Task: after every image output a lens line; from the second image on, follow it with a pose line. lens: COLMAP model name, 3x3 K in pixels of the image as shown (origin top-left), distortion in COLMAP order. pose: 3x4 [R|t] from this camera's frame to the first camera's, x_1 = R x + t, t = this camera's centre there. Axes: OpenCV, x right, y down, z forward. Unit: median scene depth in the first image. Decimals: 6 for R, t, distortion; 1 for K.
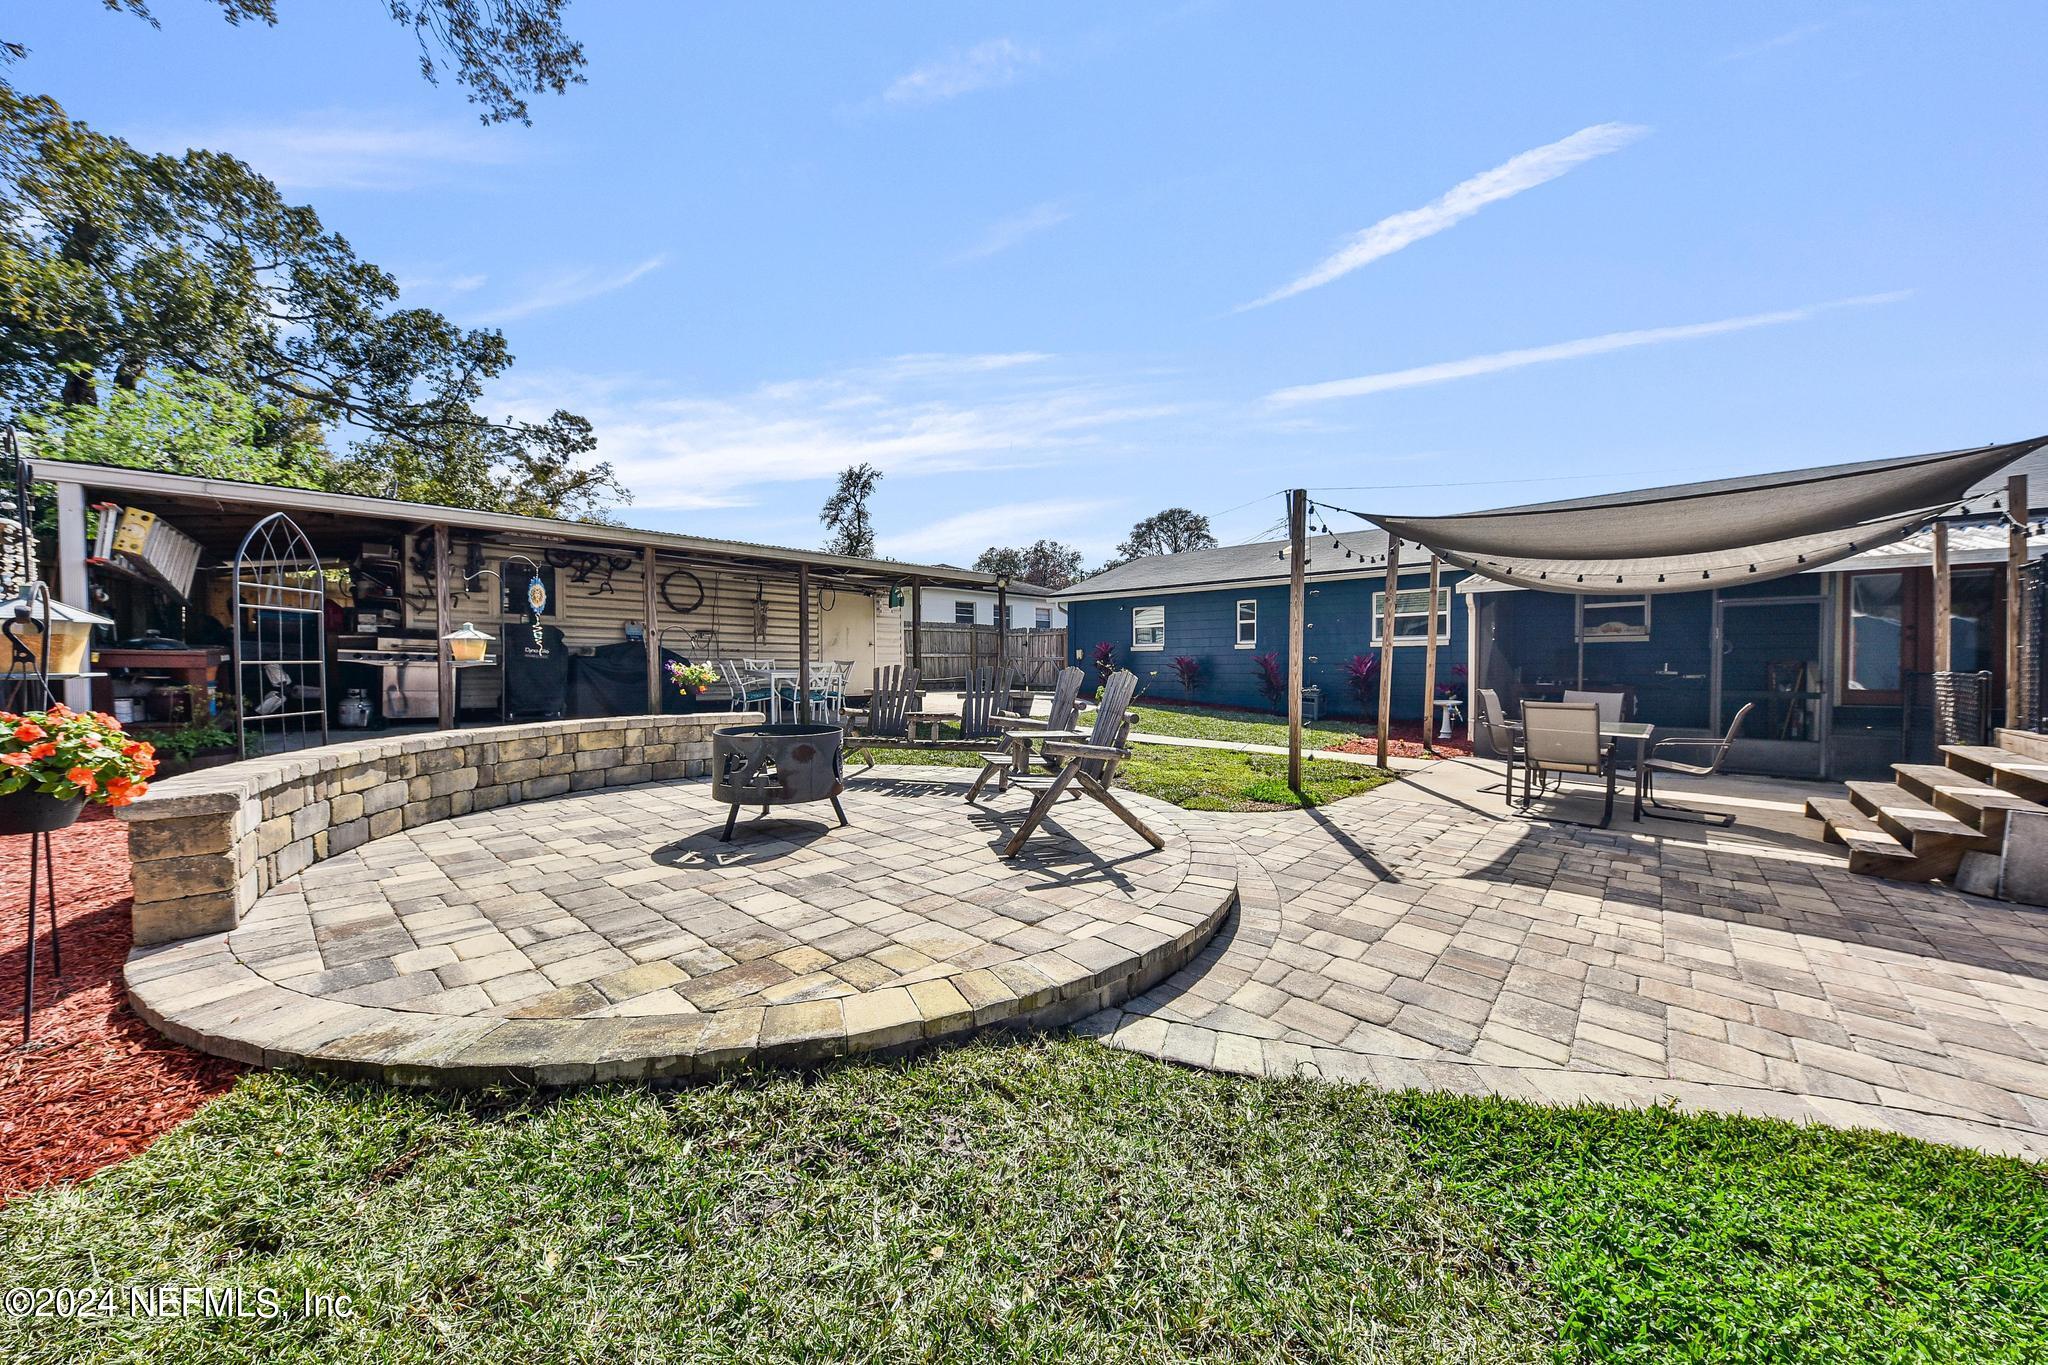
lens RADIAL K [[709.3, 0, 1024.0], [0, 709.3, 682.5], [0, 0, 1]] dist [0.000131, -0.000024]
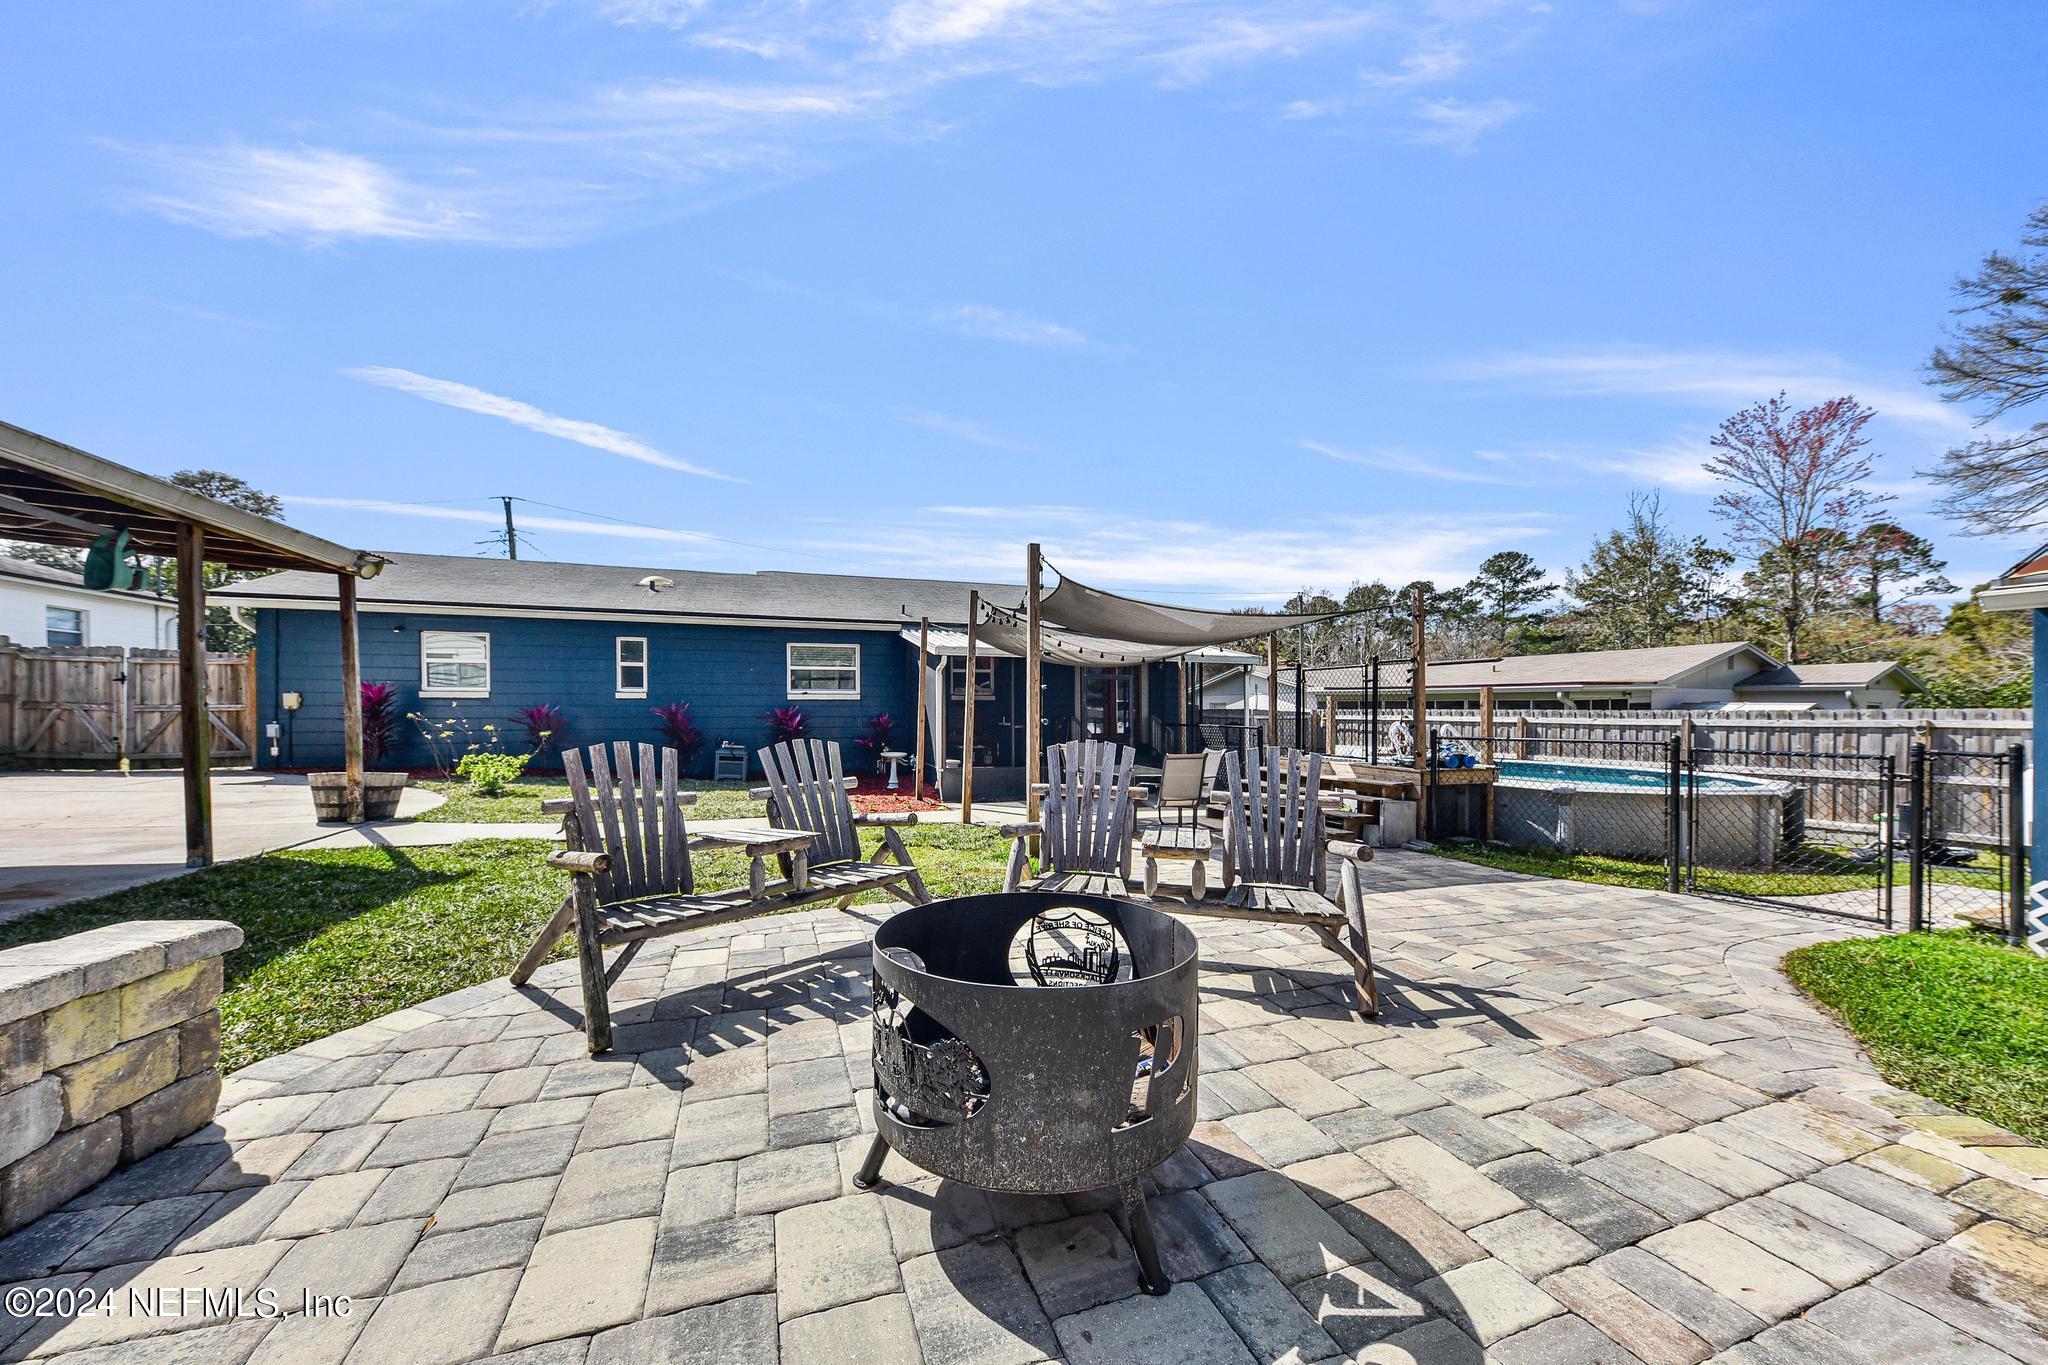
lens RADIAL K [[732.3, 0, 1020.8], [0, 732.3, 715.7], [0, 0, 1]] dist [-0.002601, -0.000116]
pose [[0.470080, -0.004694, 0.882611, -0.875509], [0.020827, 0.999766, -0.005775, -0.061853], [-0.882378, 0.021097, 0.470068, 1.011940]]
